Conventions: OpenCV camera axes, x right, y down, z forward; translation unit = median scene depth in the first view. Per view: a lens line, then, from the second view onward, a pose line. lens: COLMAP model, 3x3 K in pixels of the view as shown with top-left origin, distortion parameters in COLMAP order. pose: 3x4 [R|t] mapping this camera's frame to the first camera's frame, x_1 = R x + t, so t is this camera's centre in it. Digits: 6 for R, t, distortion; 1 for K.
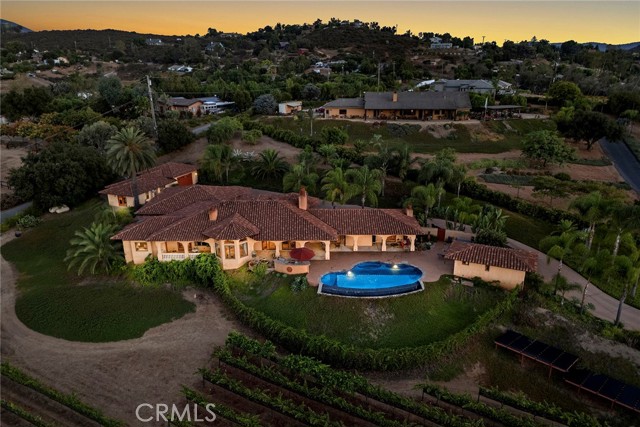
lens RADIAL K [[471.6, 0, 316.3], [0, 471.6, 224.1], [0, 0, 1]] dist [0.060591, -0.045508]
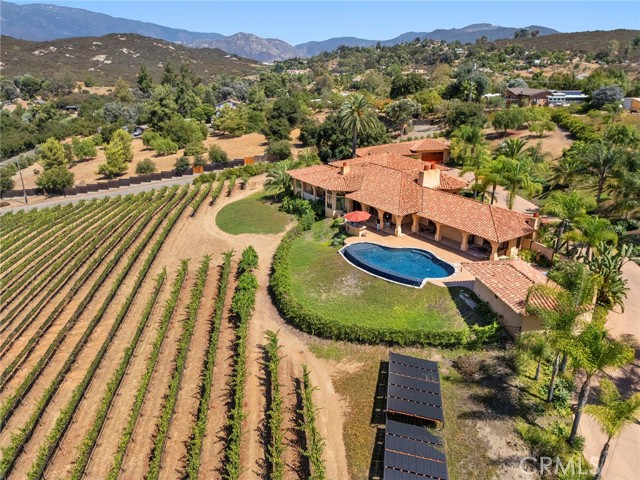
lens RADIAL K [[470.6, 0, 320.1], [0, 470.6, 240.7], [0, 0, 1]] dist [0.067549, -0.064052]
pose [[0.574686, 0.297410, -0.762419, 0.329875], [-0.282311, 0.946486, 0.156415, -0.010264], [0.768138, 0.125350, 0.627894, 0.145553]]
